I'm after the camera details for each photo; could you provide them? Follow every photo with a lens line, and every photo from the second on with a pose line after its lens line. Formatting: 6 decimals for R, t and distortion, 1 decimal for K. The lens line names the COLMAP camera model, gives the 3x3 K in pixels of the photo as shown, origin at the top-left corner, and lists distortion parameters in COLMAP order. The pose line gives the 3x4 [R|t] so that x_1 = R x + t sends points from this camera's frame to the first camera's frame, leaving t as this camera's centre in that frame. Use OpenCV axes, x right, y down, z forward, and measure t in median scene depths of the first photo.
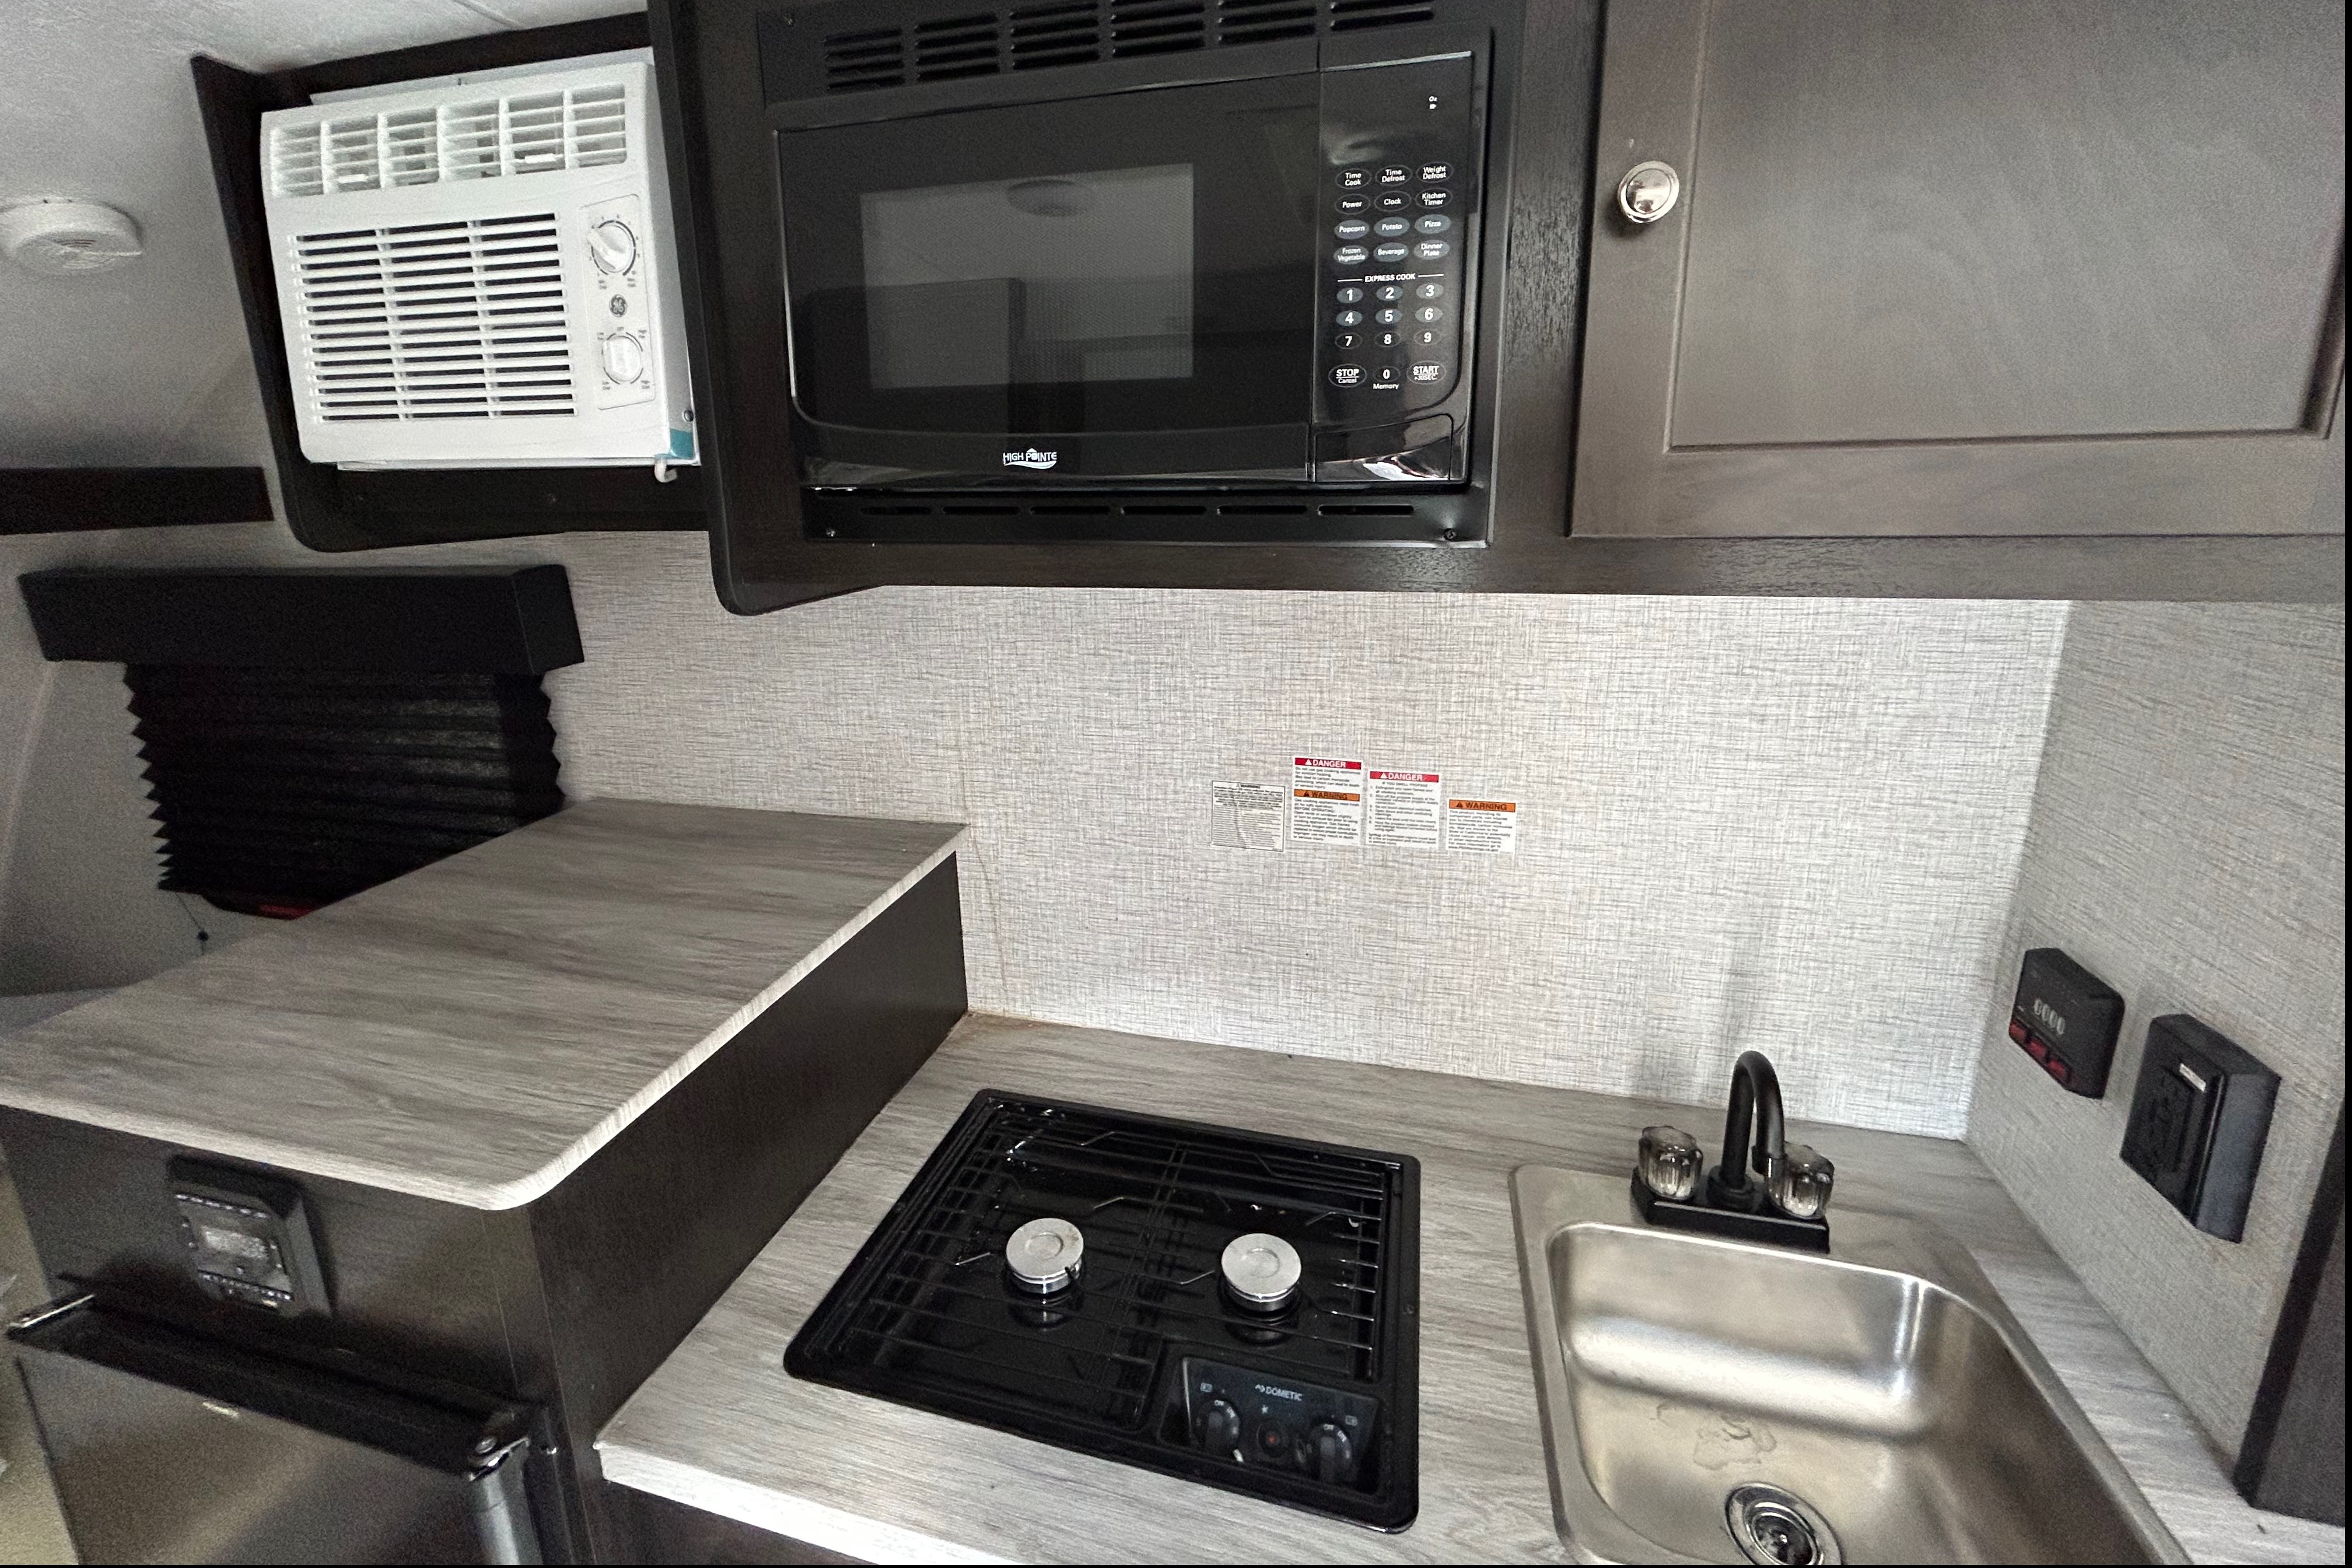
lens RADIAL K [[951.1, 0, 1172.9], [0, 951.1, 682.8], [0, 0, 1]] dist [-0.008209, 0.001468]
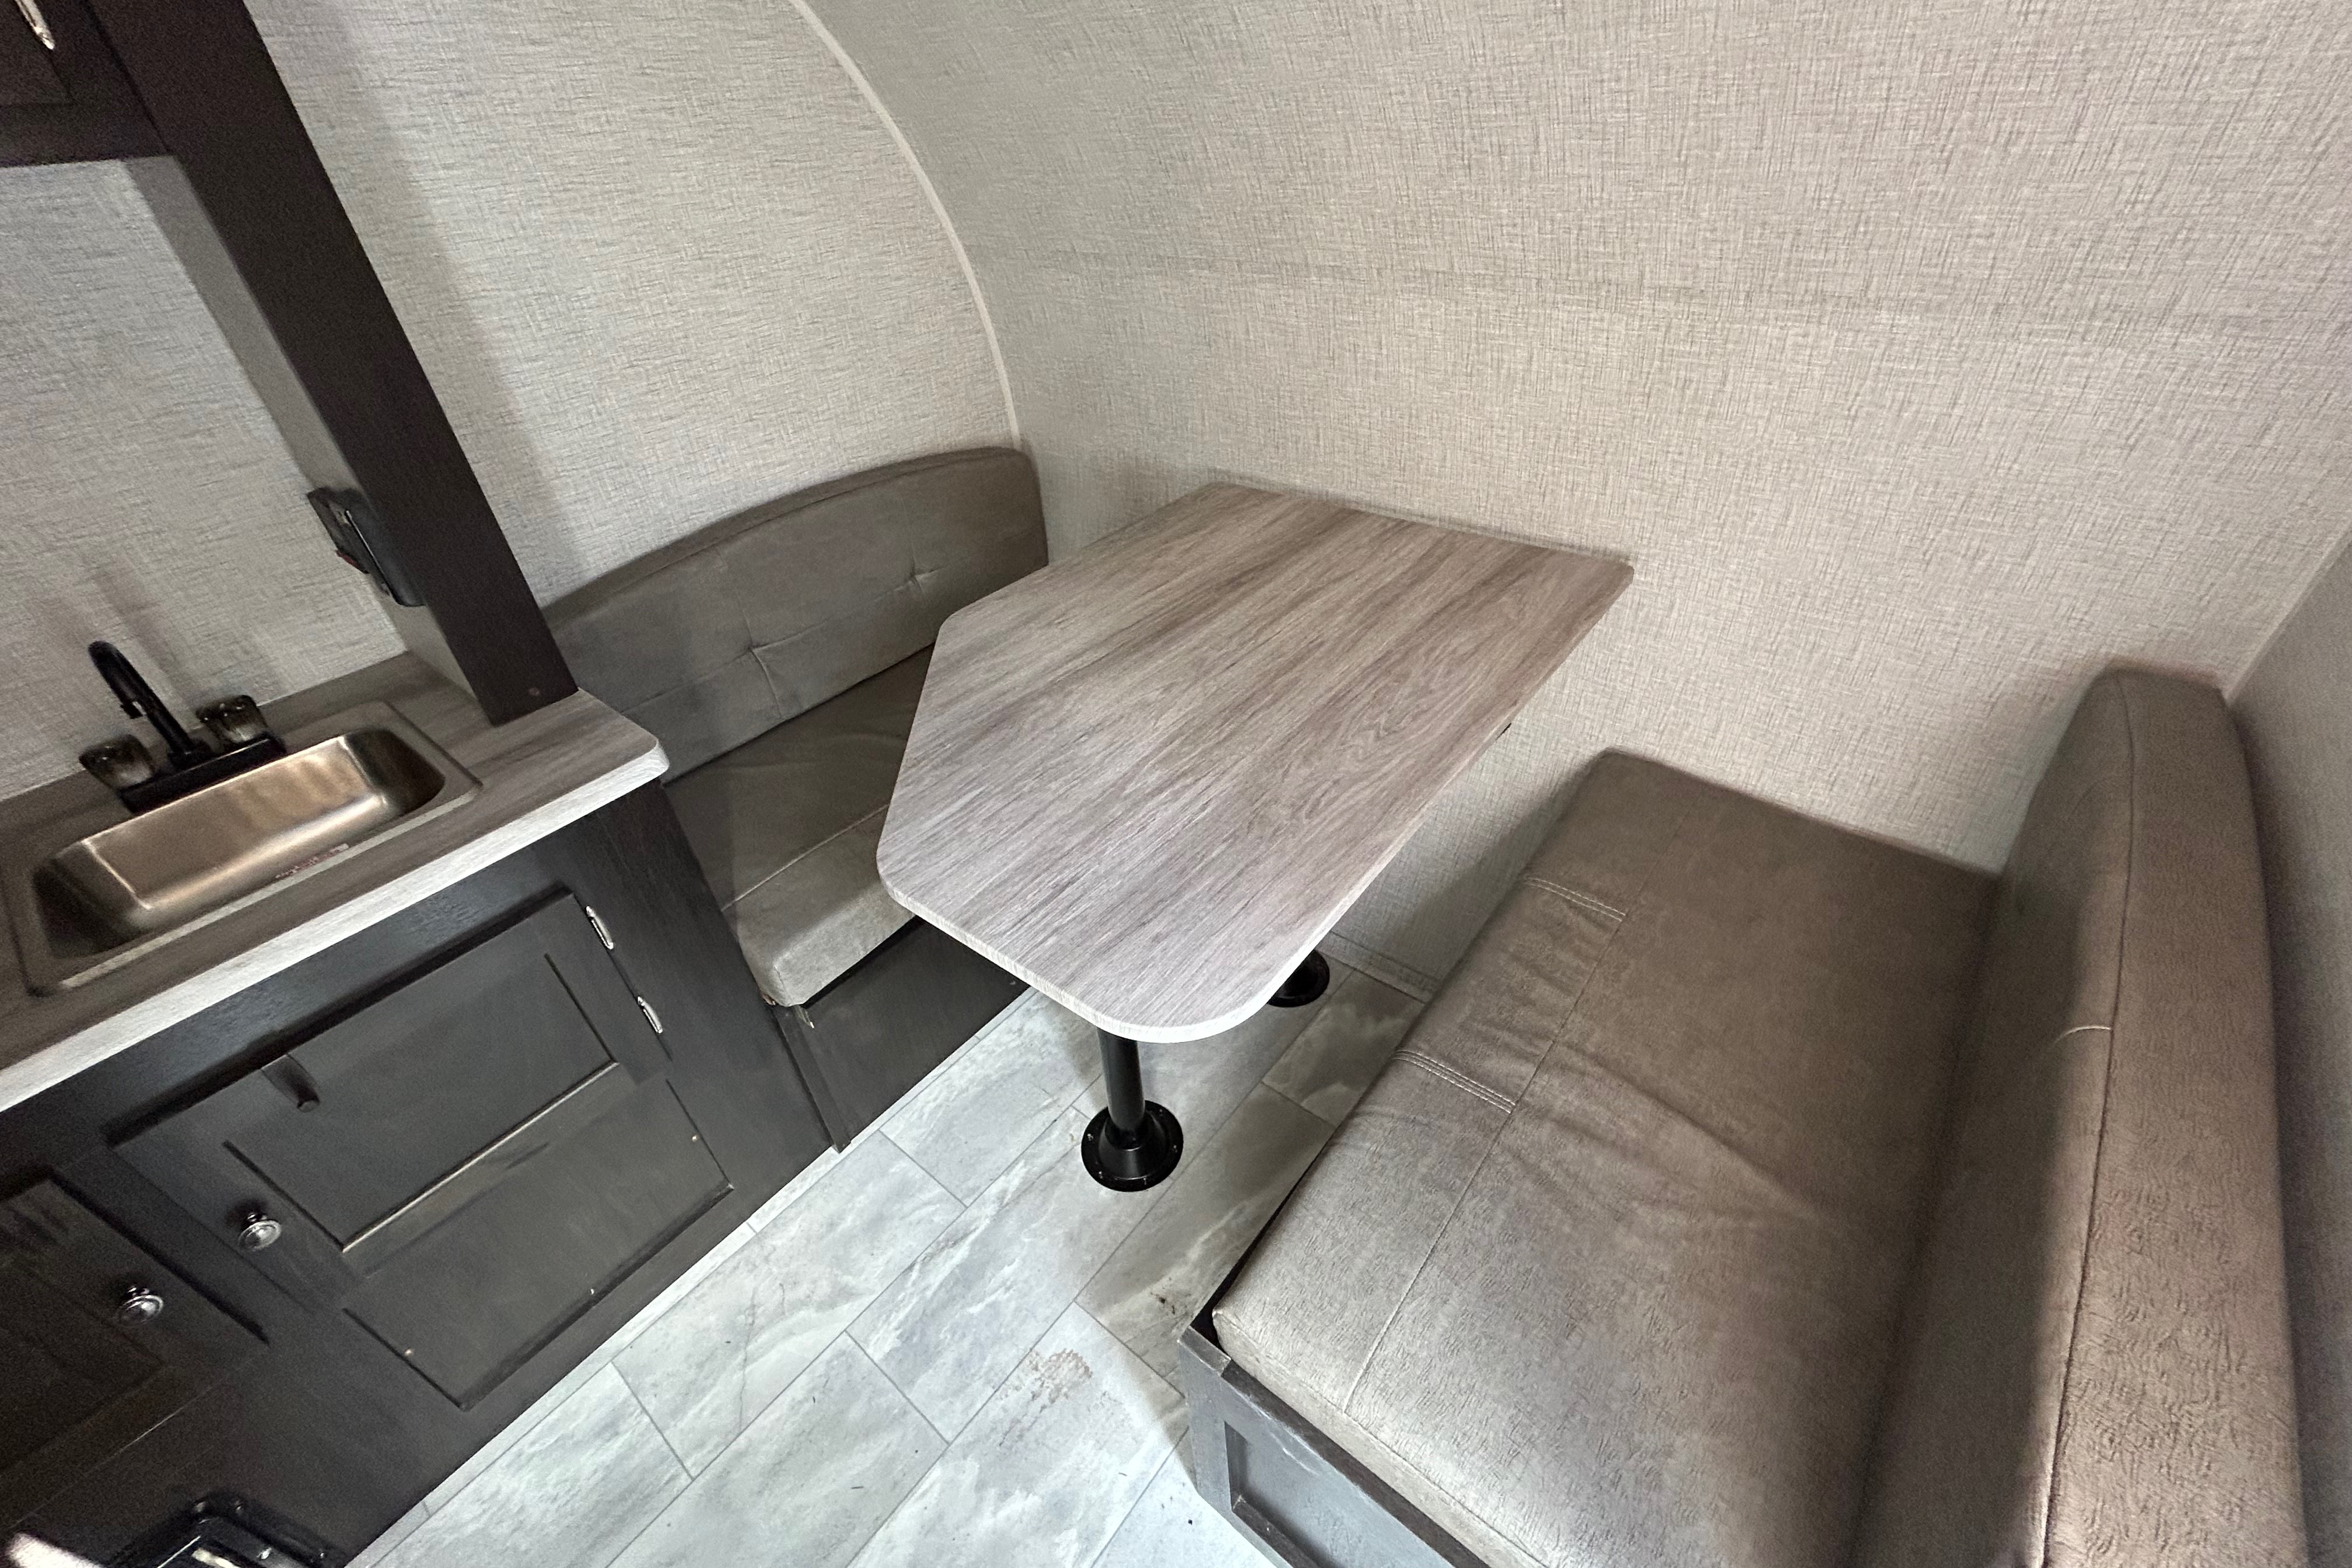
lens RADIAL K [[951.1, 0, 1191.3], [0, 951.1, 783.7], [0, 0, 1]] dist [-0.008209, 0.001468]
pose [[0.416069, -0.539866, 0.731731, 0.162309], [0.239981, 0.841352, 0.484288, 0.227453], [-0.877095, -0.025896, 0.479619, -0.668198]]
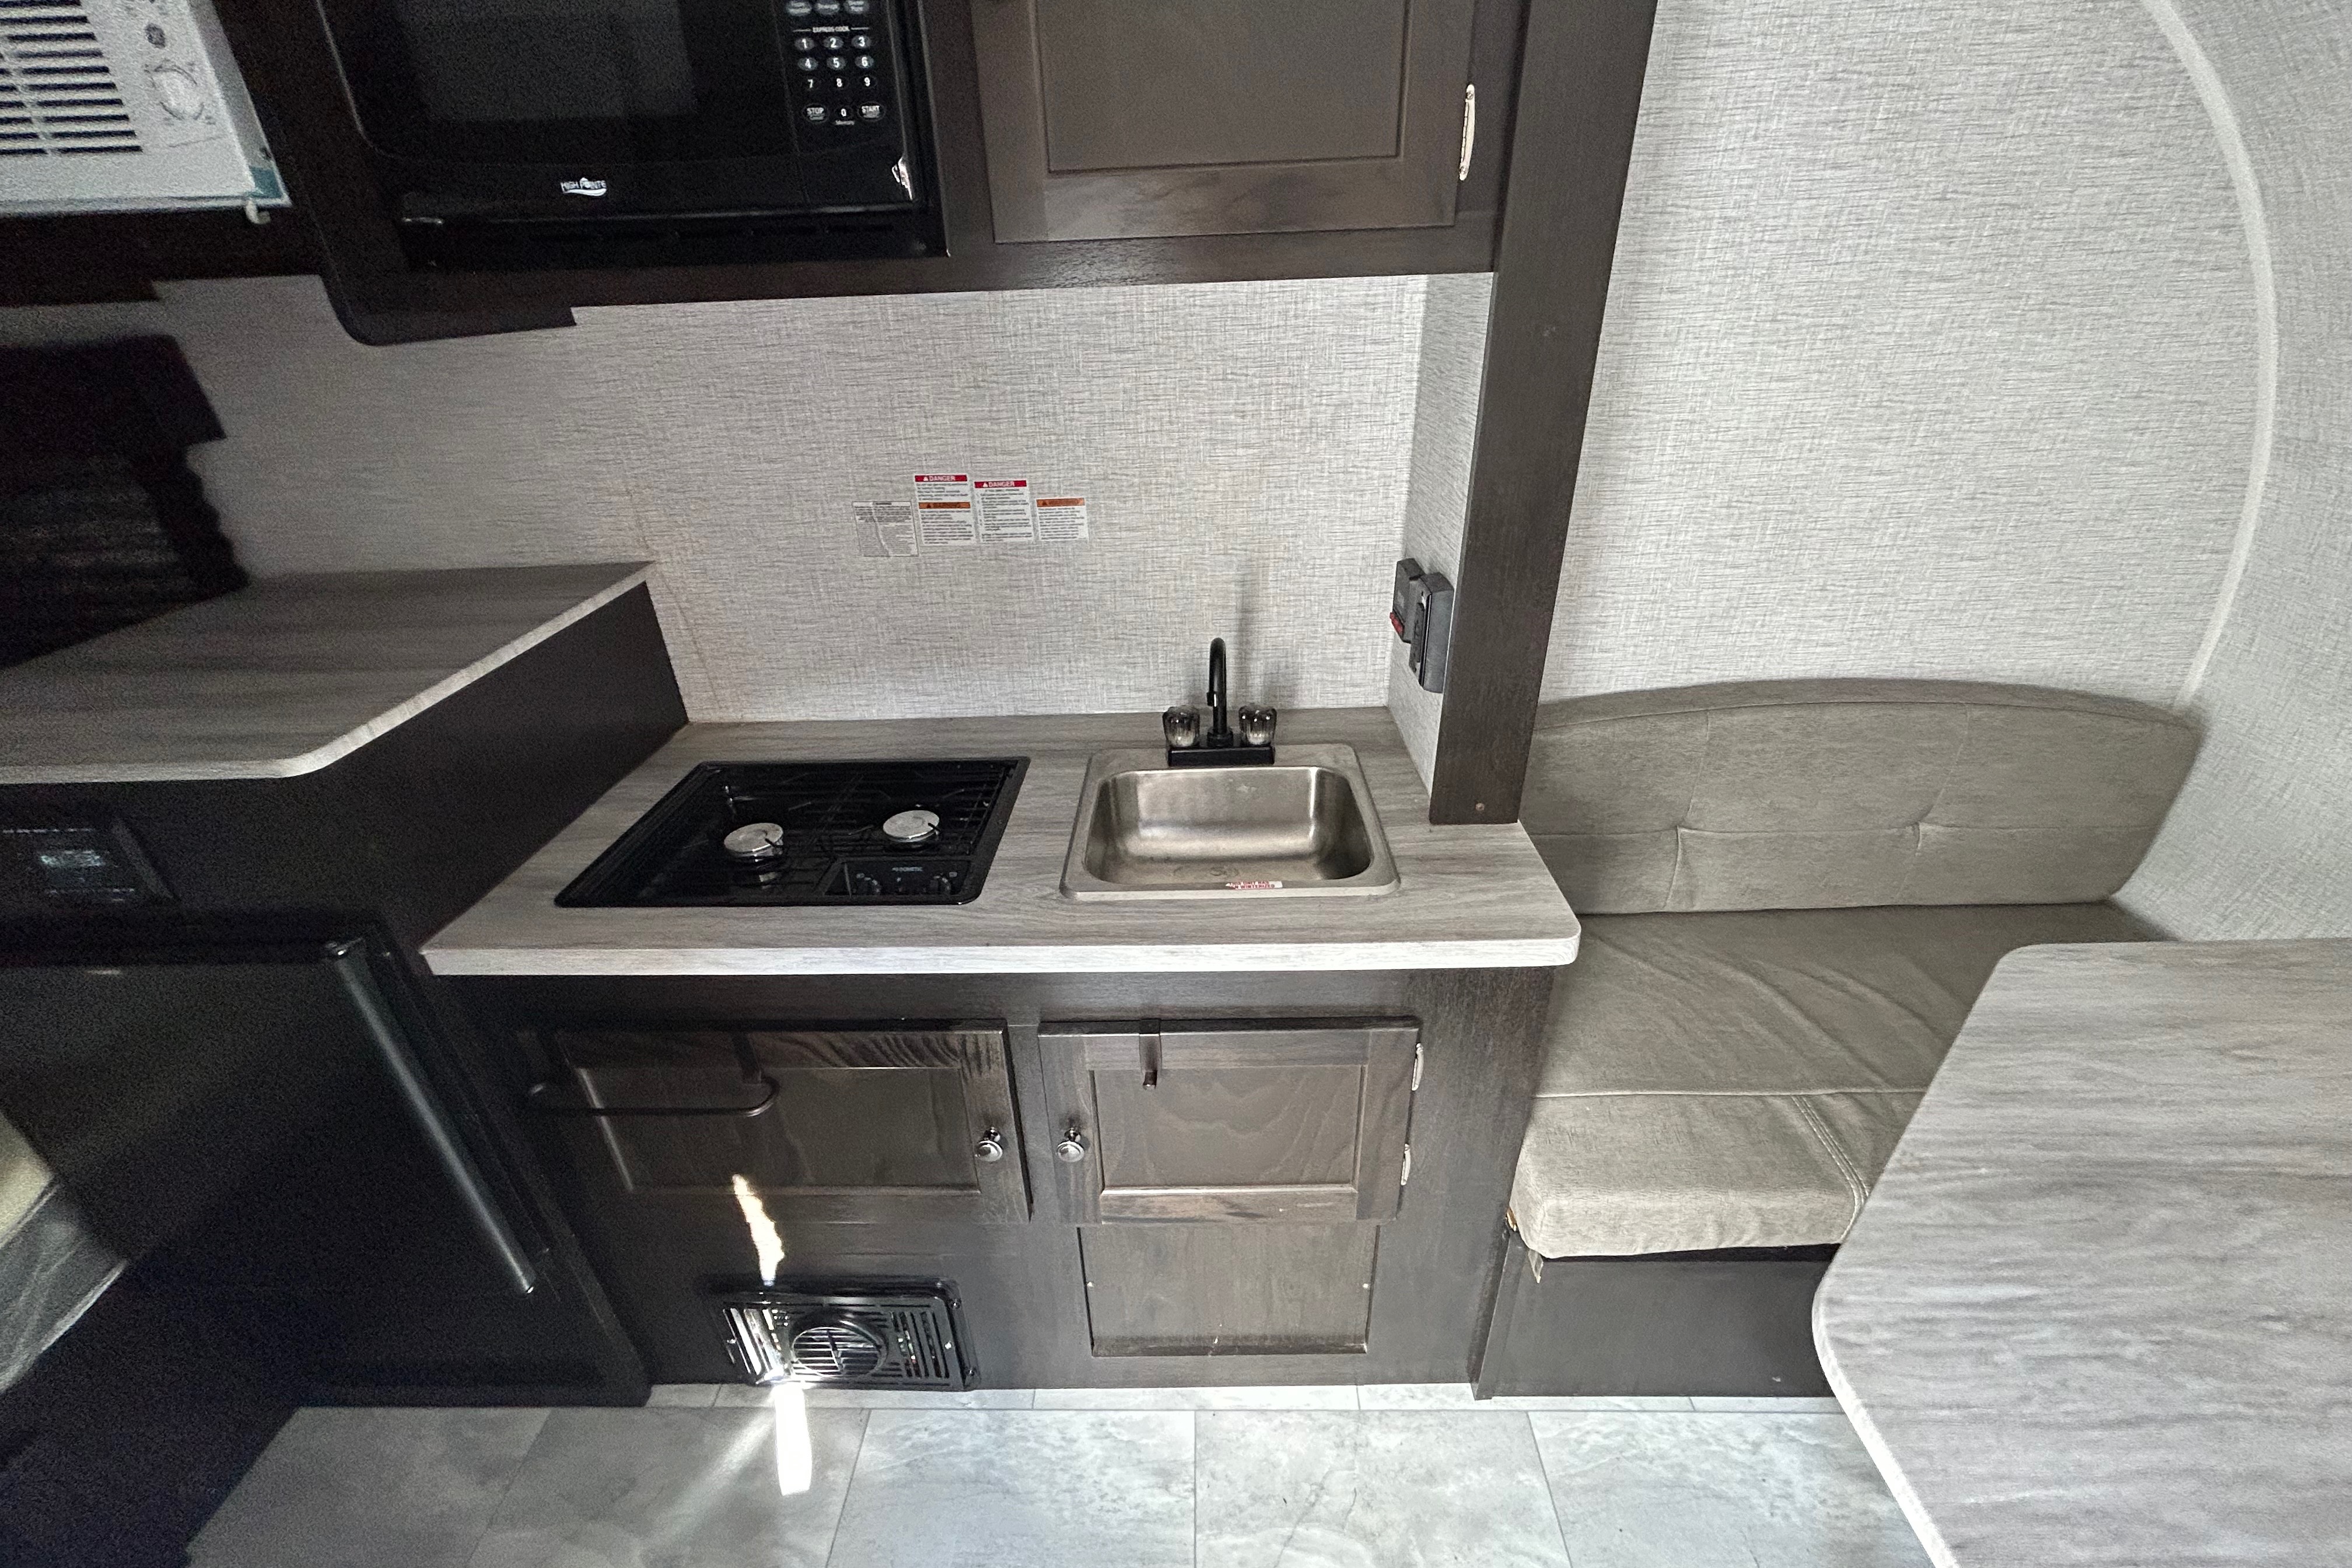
lens RADIAL K [[951.1, 0, 1180.6], [0, 951.1, 784.3], [0, 0, 1]] dist [-0.008209, 0.001468]
pose [[0.973255, -0.119963, 0.195917, 0.181042], [0.062053, 0.958405, 0.278585, 0.146145], [-0.221187, -0.258977, 0.940216, -0.369383]]
